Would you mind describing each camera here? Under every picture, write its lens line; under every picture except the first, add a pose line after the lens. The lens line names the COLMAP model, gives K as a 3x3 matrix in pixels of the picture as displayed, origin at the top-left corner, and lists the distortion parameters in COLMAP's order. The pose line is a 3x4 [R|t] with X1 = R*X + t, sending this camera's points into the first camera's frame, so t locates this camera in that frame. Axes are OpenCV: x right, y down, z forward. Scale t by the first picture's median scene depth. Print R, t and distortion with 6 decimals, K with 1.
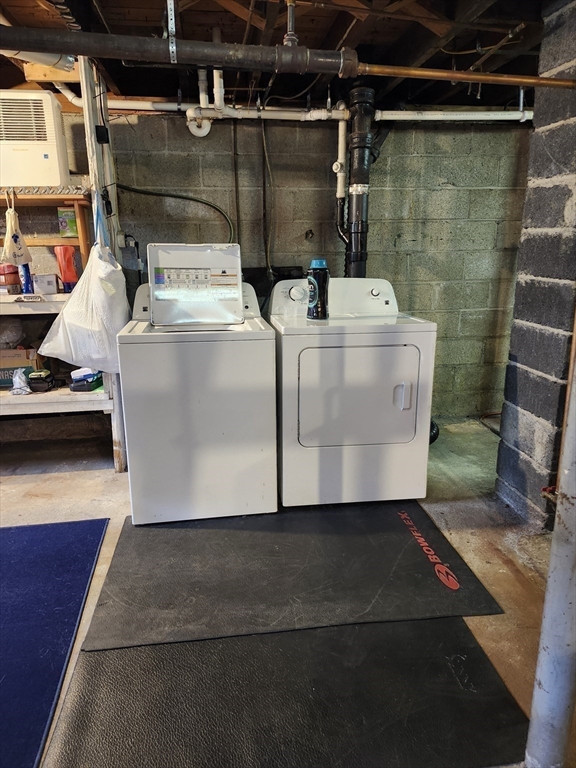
lens RADIAL K [[528.9, 0, 288.6], [0, 528.9, 384.6], [0, 0, 1]] dist [0.058630, -0.000515]
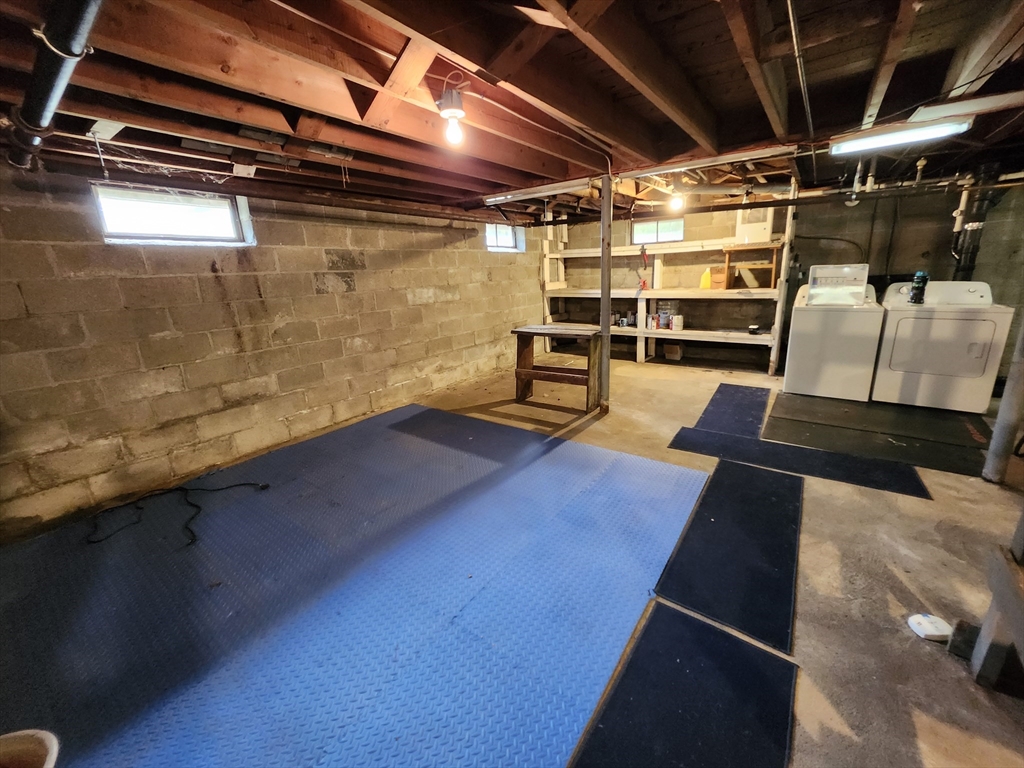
lens RADIAL K [[397.0, 0, 519.6], [0, 397.0, 367.4], [0, 0, 1]] dist [0.004091, 0.000491]
pose [[0.715935, 0.145213, -0.682898, 0.040860], [-0.133434, 0.988560, 0.070321, 0.166890], [0.685297, 0.040776, 0.727121, -0.871559]]
